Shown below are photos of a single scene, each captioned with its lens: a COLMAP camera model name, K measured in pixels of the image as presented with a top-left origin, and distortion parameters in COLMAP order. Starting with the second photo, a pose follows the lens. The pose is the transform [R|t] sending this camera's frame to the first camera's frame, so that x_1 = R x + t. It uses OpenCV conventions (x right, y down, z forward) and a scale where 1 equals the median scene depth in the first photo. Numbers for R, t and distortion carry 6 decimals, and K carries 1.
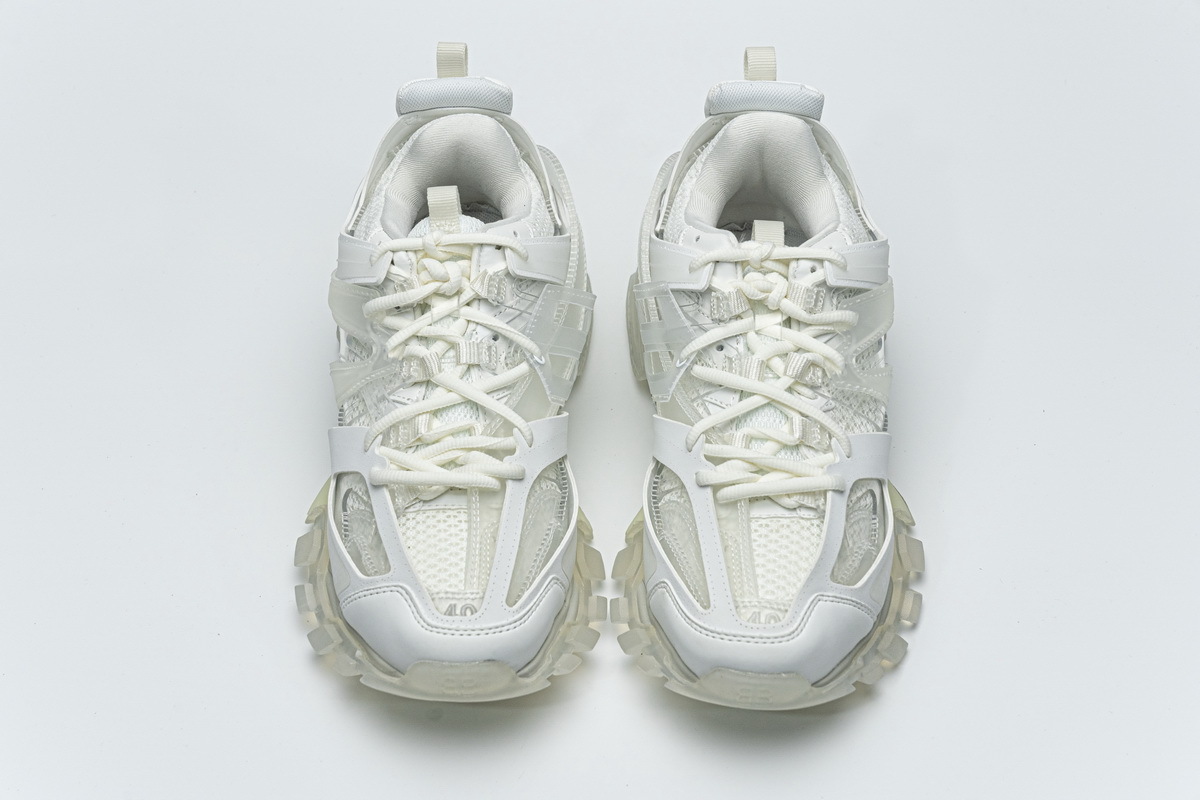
lens RADIAL K [[1919.6, 0, 600.0], [0, 1919.6, 400.0], [0, 0, 1]] dist [0.248652, -0.006259]
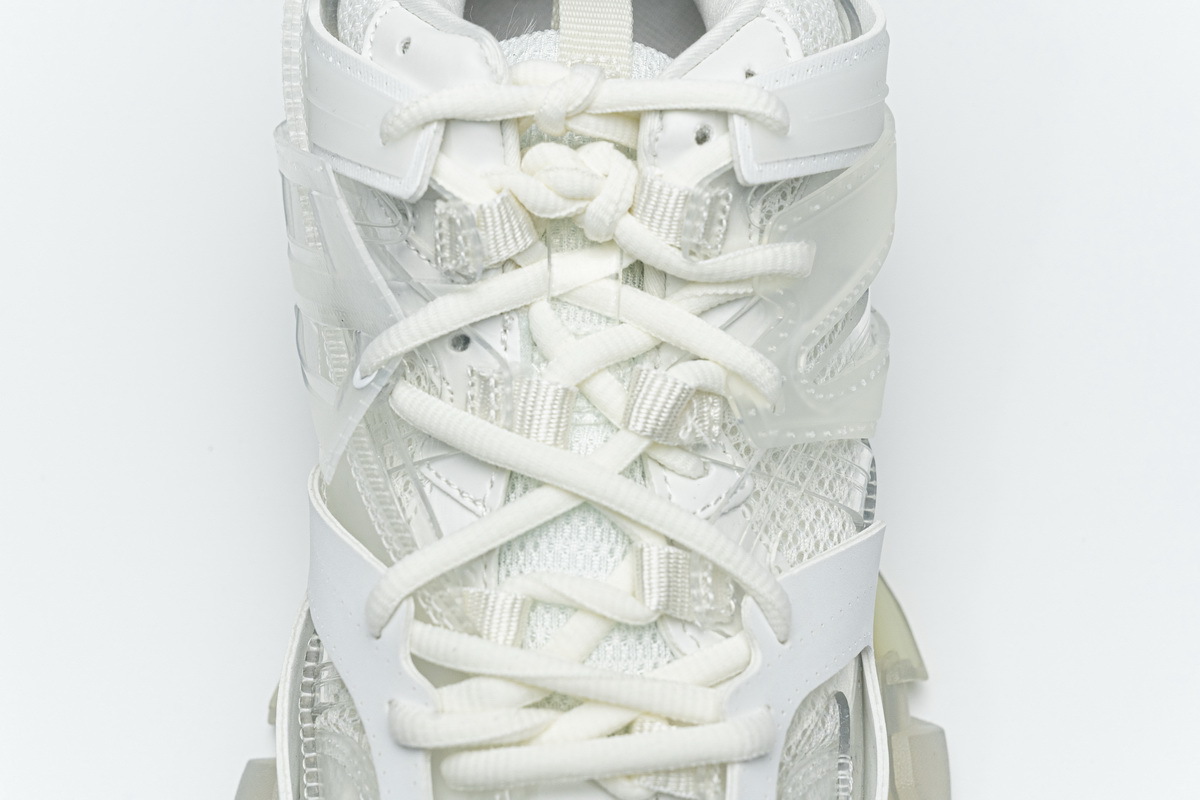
lens RADIAL K [[2223.8, 0, 600.0], [0, 2223.8, 400.0], [0, 0, 1]] dist [-0.006318, 0.001929]
pose [[0.998449, -0.007442, 0.055172, 0.066336], [-0.003892, 0.979271, 0.202518, -0.107737], [-0.055536, -0.202419, 0.977723, 0.564537]]
